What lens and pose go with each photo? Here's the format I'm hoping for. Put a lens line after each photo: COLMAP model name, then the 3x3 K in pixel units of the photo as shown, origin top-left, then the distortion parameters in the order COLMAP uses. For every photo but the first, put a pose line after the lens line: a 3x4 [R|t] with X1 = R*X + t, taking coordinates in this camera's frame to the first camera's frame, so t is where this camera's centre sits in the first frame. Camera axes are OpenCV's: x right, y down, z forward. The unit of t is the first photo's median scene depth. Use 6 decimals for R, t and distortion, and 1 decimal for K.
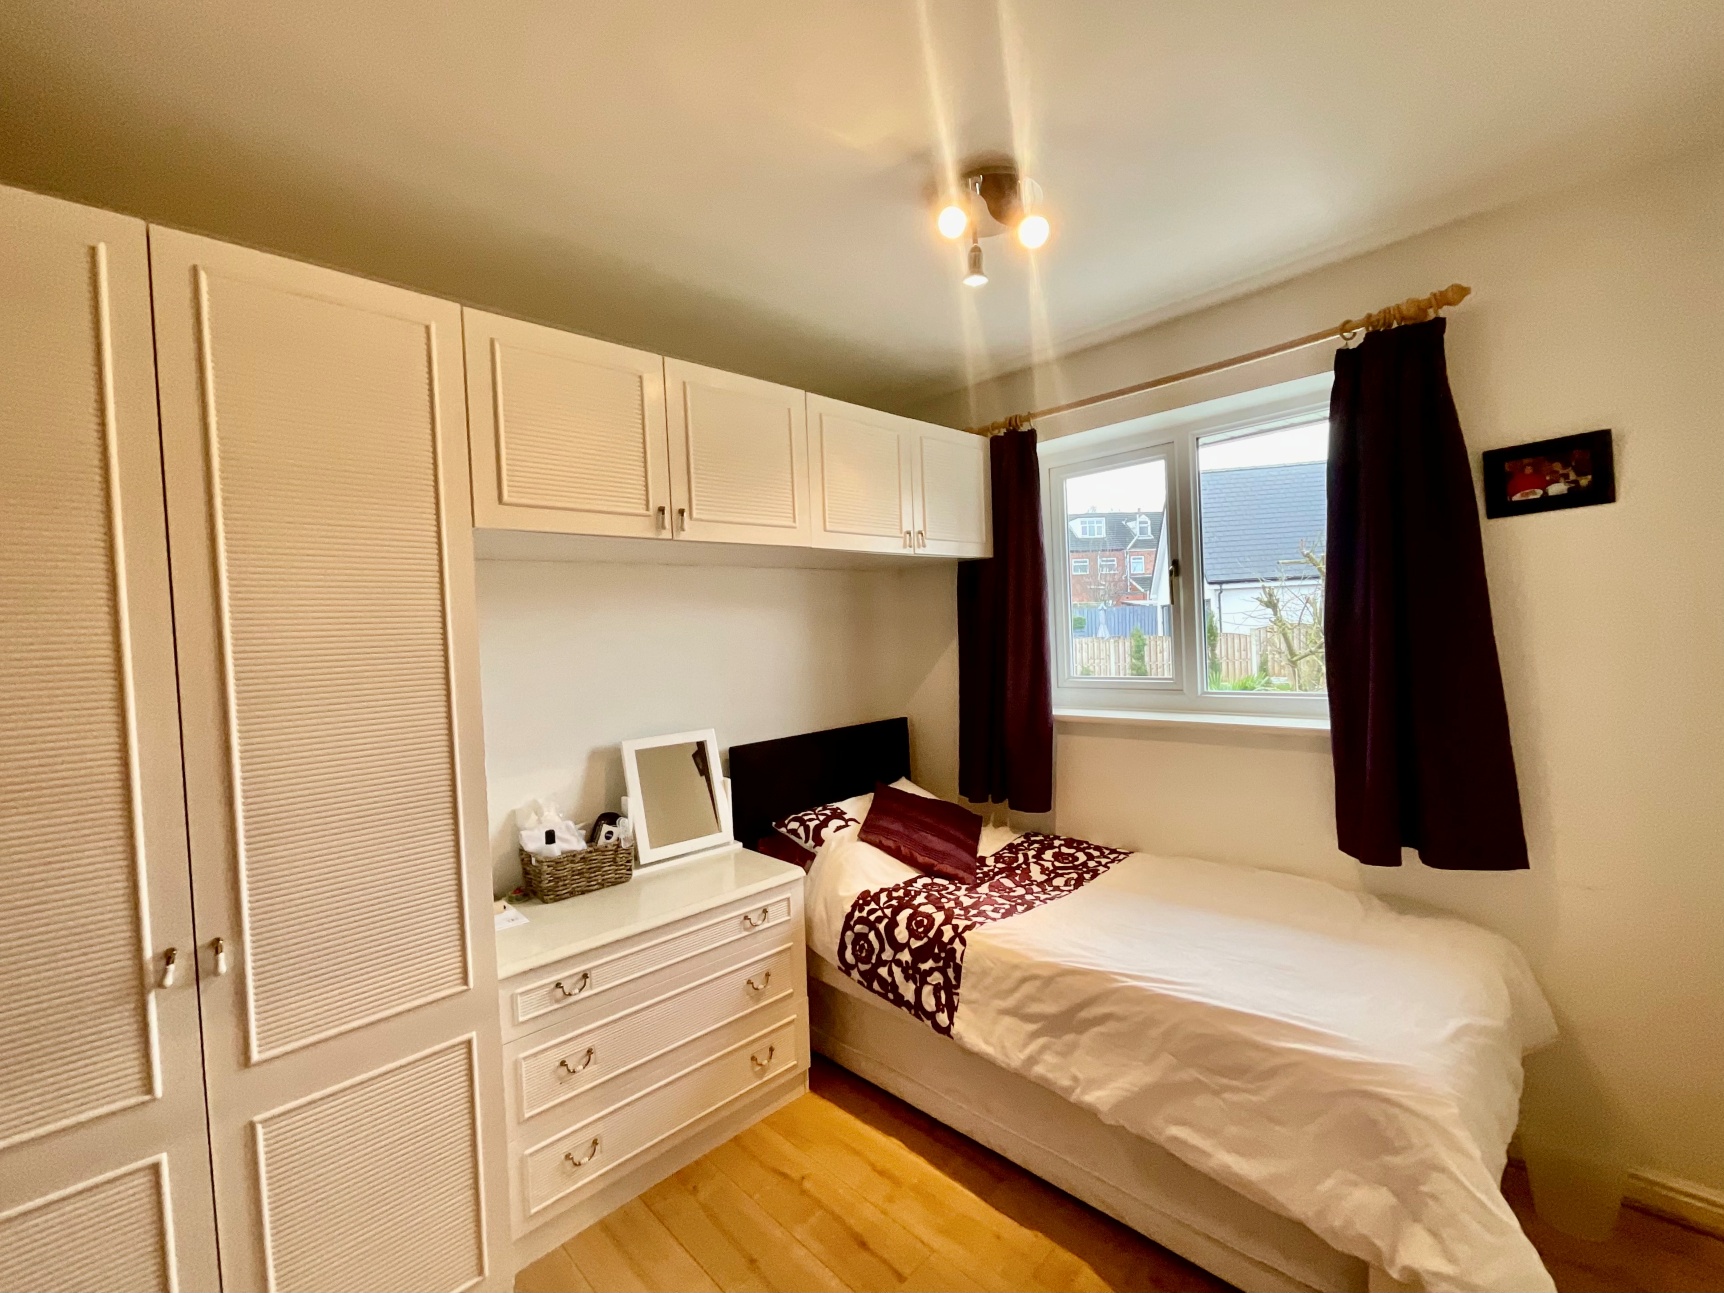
lens RADIAL K [[704.2, 0, 861.2], [0, 704.2, 645.9], [0, 0, 1]] dist [-0.000274, -0.000306]
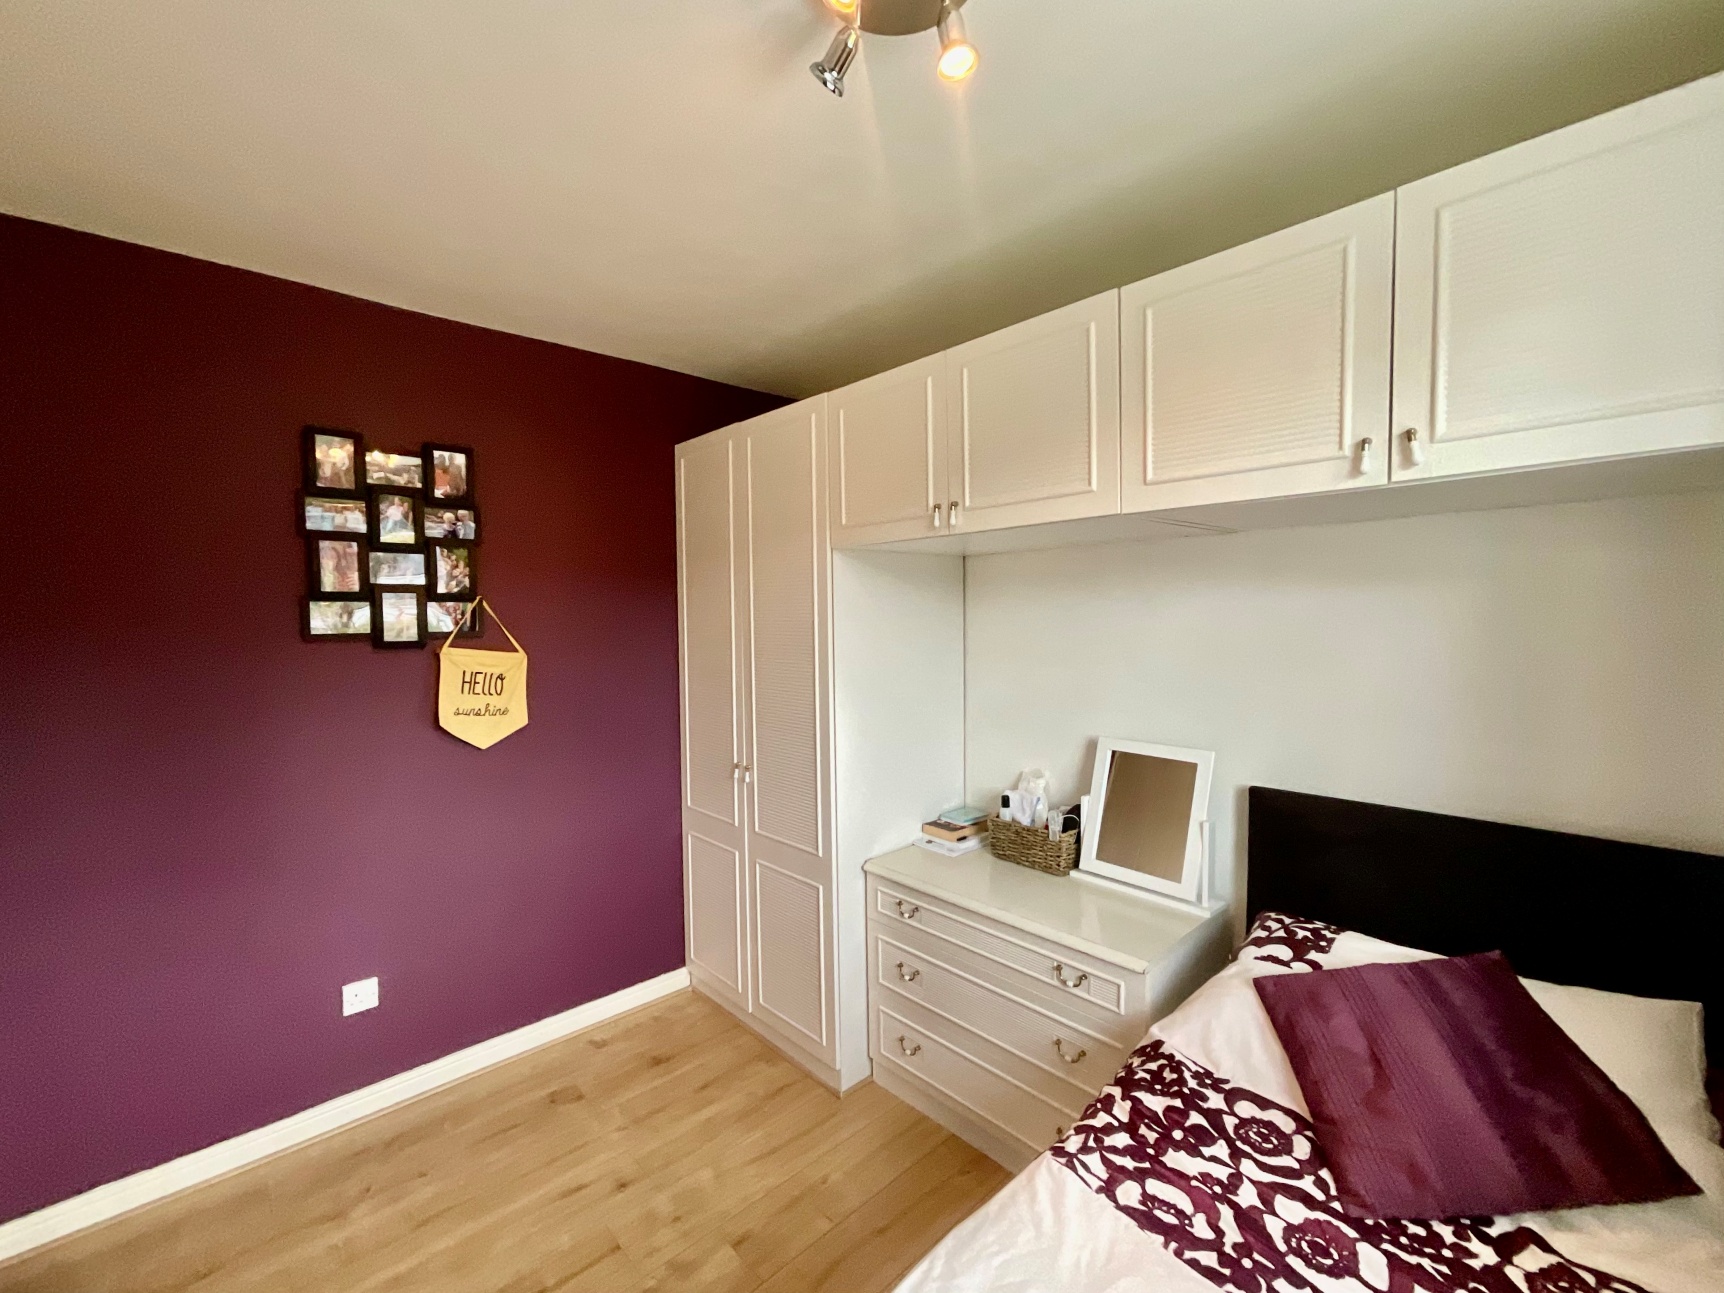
lens RADIAL K [[704.2, 0, 862.1], [0, 704.2, 648.4], [0, 0, 1]] dist [-0.000274, -0.000306]
pose [[0.005461, 0.086805, -0.996210, 0.593725], [-0.015535, 0.996112, 0.086712, -0.059435], [0.999864, 0.015002, 0.006788, 0.693495]]
